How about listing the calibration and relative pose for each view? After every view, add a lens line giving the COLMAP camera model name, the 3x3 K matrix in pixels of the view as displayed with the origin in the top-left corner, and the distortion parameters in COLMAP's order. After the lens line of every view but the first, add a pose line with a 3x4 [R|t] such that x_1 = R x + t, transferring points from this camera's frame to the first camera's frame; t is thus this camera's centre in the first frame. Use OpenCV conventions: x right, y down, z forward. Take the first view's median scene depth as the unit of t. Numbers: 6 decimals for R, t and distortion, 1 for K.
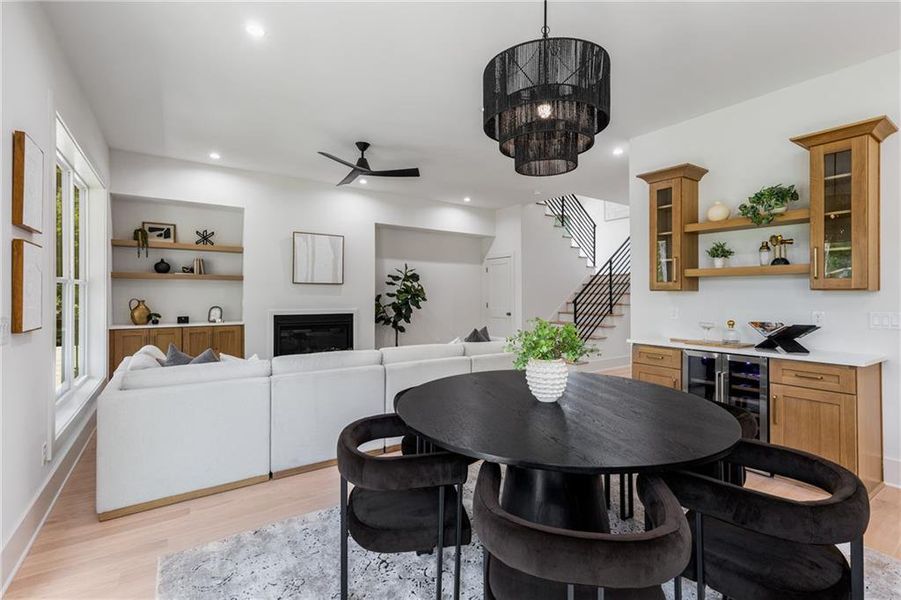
lens RADIAL K [[397.4, 0, 457.3], [0, 397.4, 296.2], [0, 0, 1]] dist [0.010937, -0.000125]
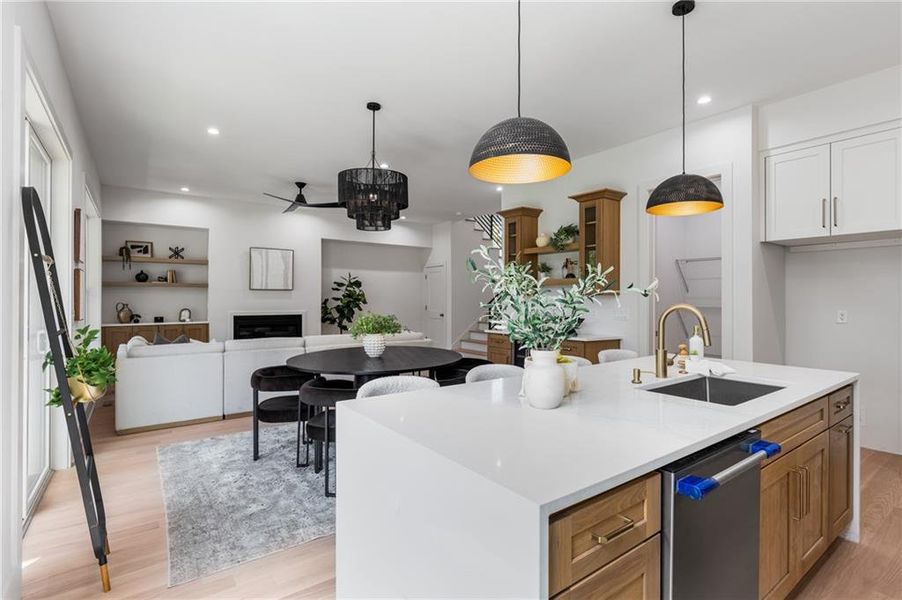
lens RADIAL K [[416.5, 0, 453.9], [0, 416.5, 299.4], [0, 0, 1]] dist [0.005301, 0.000220]
pose [[0.999499, -0.002931, 0.031529, 0.184098], [0.003009, 0.999993, -0.002427, 0.002642], [-0.031522, 0.002520, 0.999500, -0.317271]]
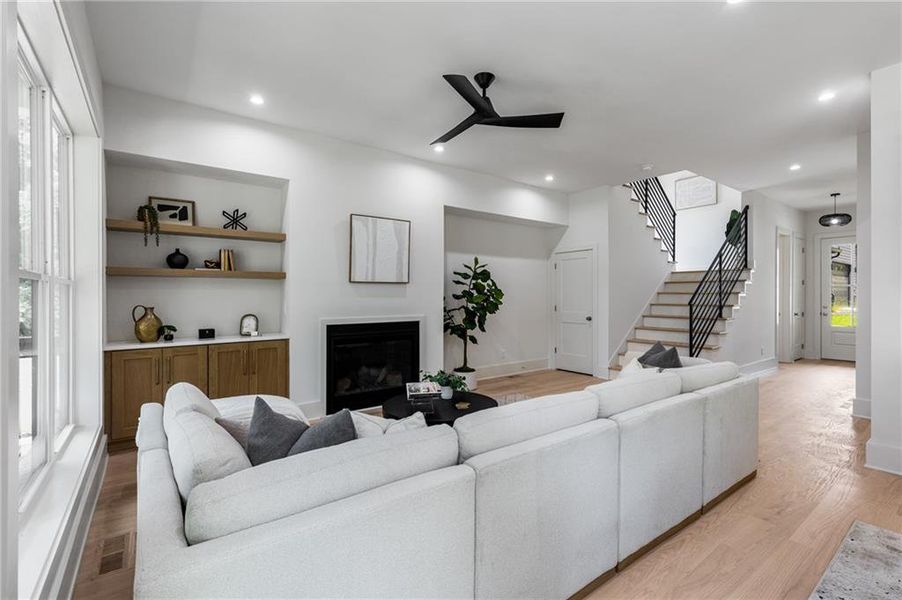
lens RADIAL K [[397.9, 0, 457.8], [0, 397.9, 296.2], [0, 0, 1]] dist [0.010937, -0.000125]
pose [[0.999273, -0.007869, 0.037292, -0.256070], [0.007992, 0.999963, -0.003156, -0.002459], [-0.037265, 0.003452, 0.999299, 0.259138]]
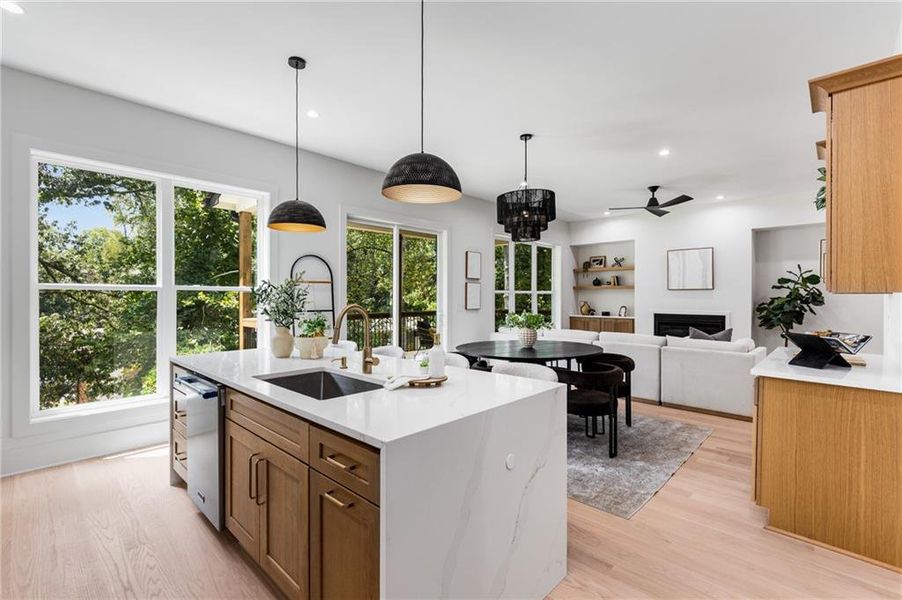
lens RADIAL K [[416.5, 0, 453.9], [0, 416.5, 299.4], [0, 0, 1]] dist [0.005301, 0.000220]
pose [[0.216252, 0.000142, -0.976338, 0.834097], [-0.007738, 0.999969, -0.001569, 0.007308], [0.976307, 0.007894, 0.216246, 0.018293]]
